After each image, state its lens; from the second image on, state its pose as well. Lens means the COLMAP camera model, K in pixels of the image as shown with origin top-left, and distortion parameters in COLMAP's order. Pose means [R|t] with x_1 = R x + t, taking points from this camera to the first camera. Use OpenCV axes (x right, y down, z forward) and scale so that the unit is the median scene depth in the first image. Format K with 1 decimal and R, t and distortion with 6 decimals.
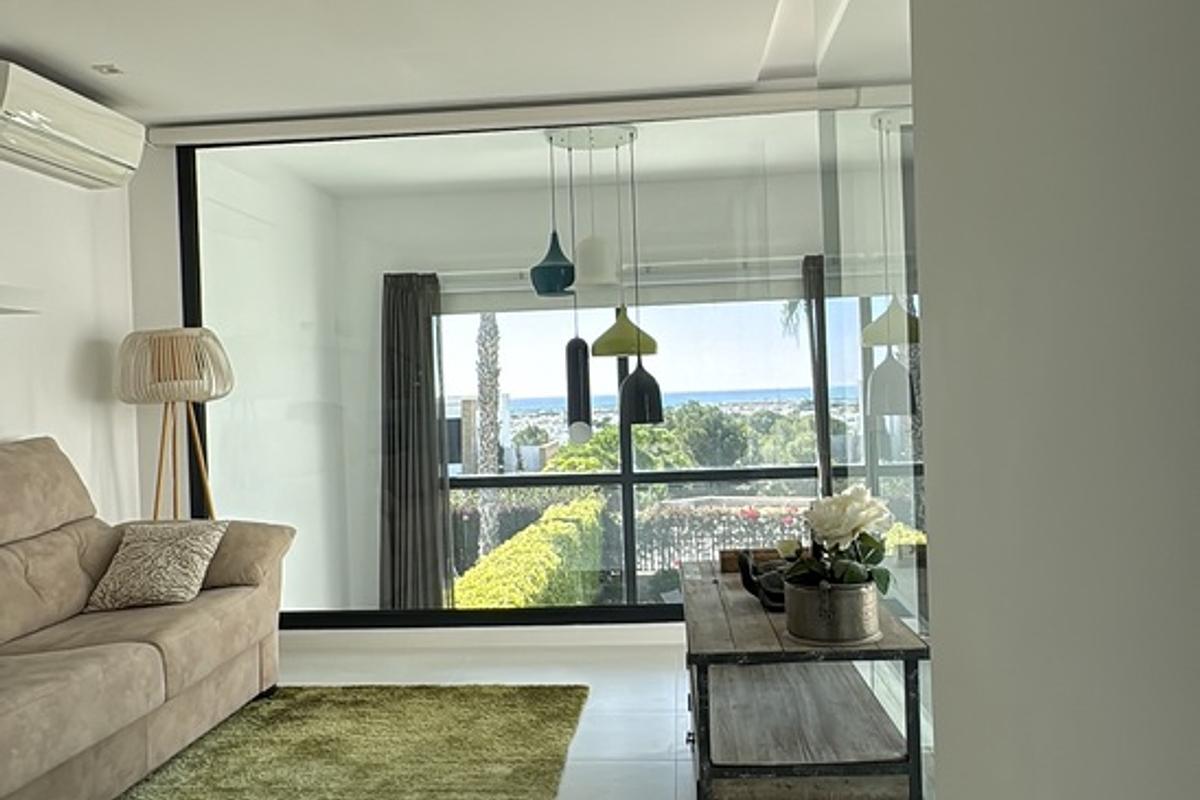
lens RADIAL K [[977.0, 0, 596.9], [0, 977.0, 402.4], [0, 0, 1]] dist [-0.000741, -0.001248]
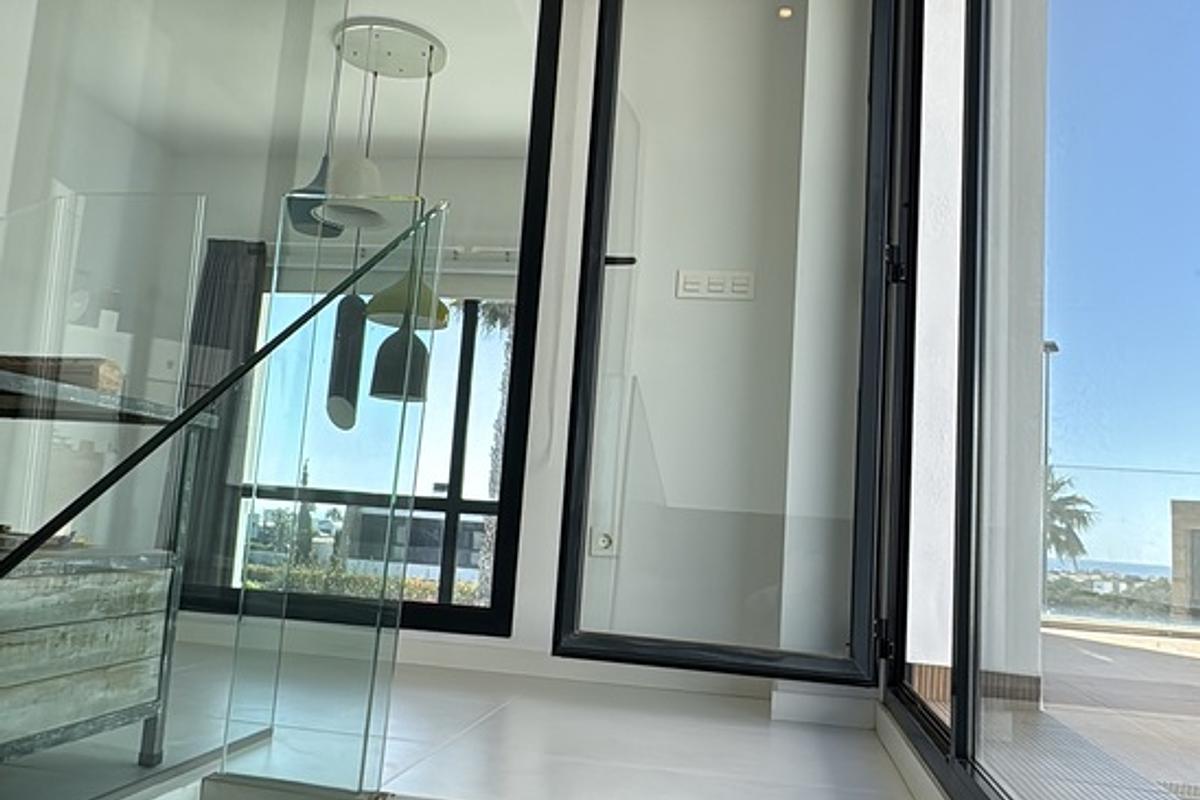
lens RADIAL K [[977.0, 0, 601.9], [0, 977.0, 393.6], [0, 0, 1]] dist [-0.000741, -0.001248]
pose [[0.990762, 0.094674, -0.097094, 0.383633], [-0.107599, 0.984582, -0.137915, 0.146129], [0.082540, 0.147088, 0.985674, 0.336106]]
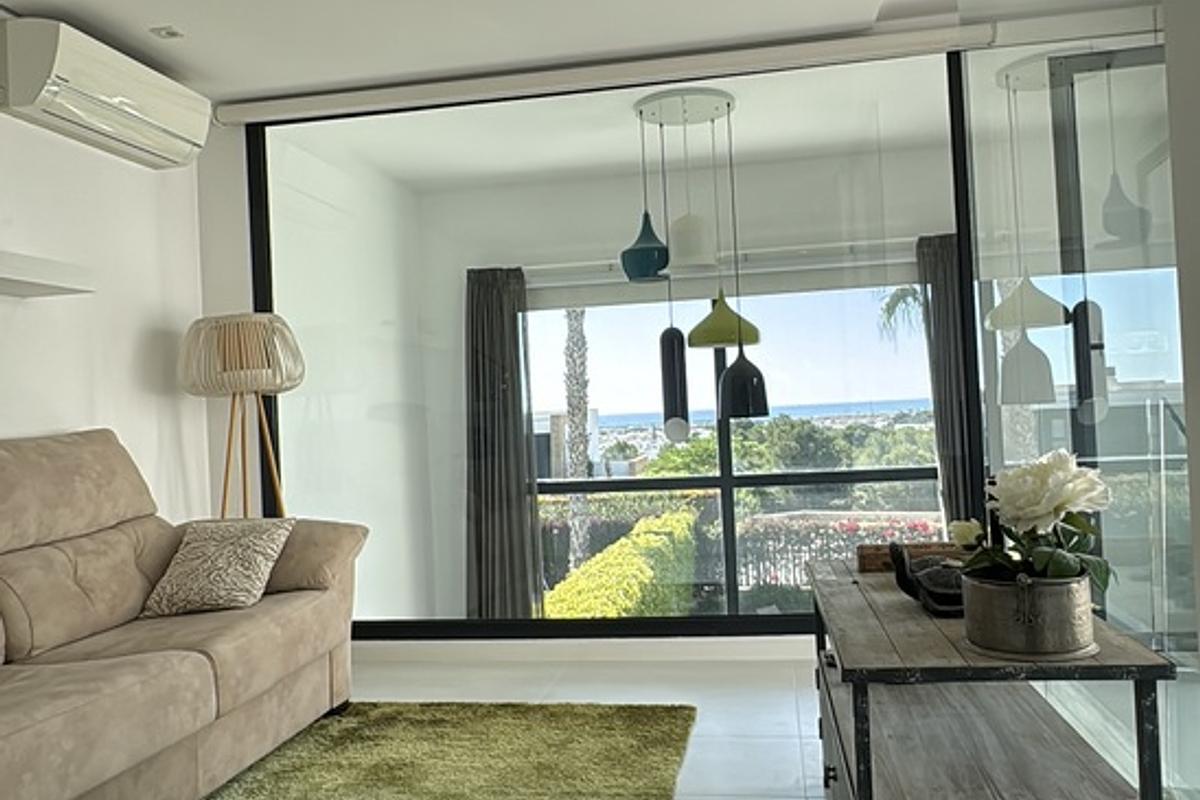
lens RADIAL K [[977.0, 0, 598.1], [0, 977.0, 401.1], [0, 0, 1]] dist [-0.000741, -0.001248]
pose [[0.995982, -0.013830, -0.088476, -0.012721], [0.012247, 0.999755, -0.018411, 0.028374], [0.088709, 0.017254, 0.995908, 0.103361]]
